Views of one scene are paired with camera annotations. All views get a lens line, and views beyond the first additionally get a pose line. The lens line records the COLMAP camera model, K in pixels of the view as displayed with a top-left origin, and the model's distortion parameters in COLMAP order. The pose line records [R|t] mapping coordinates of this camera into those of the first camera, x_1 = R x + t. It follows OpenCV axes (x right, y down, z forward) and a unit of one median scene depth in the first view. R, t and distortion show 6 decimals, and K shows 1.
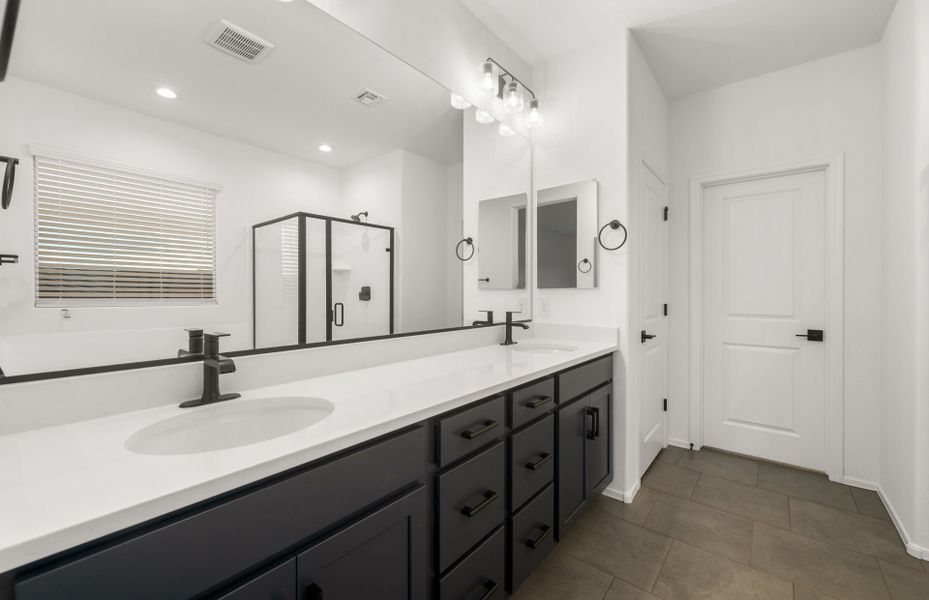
lens RADIAL K [[375.8, 0, 464.2], [0, 375.8, 291.5], [0, 0, 1]] dist [0.000081, -0.000189]
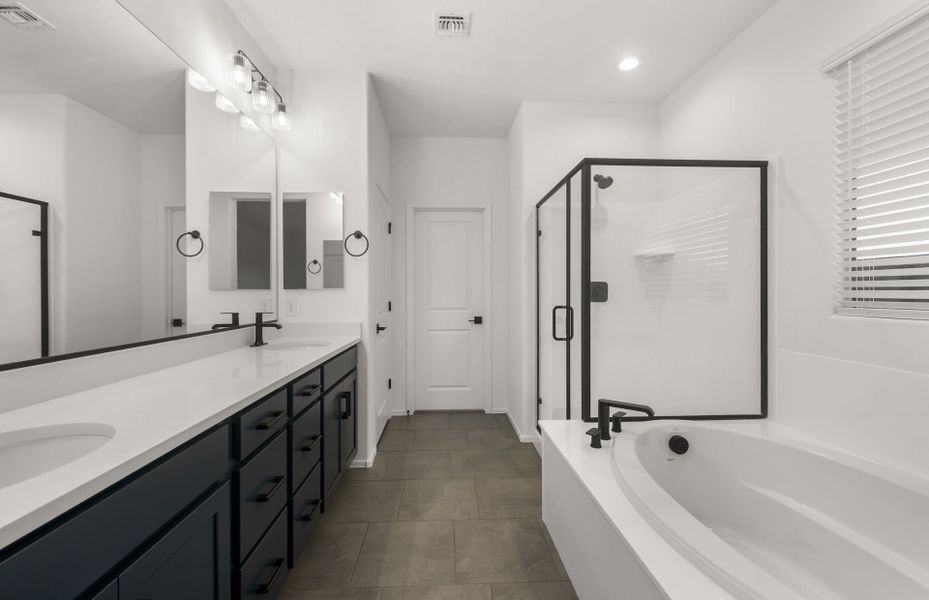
lens RADIAL K [[375.8, 0, 464.2], [0, 375.8, 291.5], [0, 0, 1]] dist [0.000081, -0.000189]
pose [[0.738683, -0.003589, 0.674044, -0.147100], [0.003075, 0.999993, 0.001955, -0.001910], [-0.674046, 0.000629, 0.738689, -0.091948]]
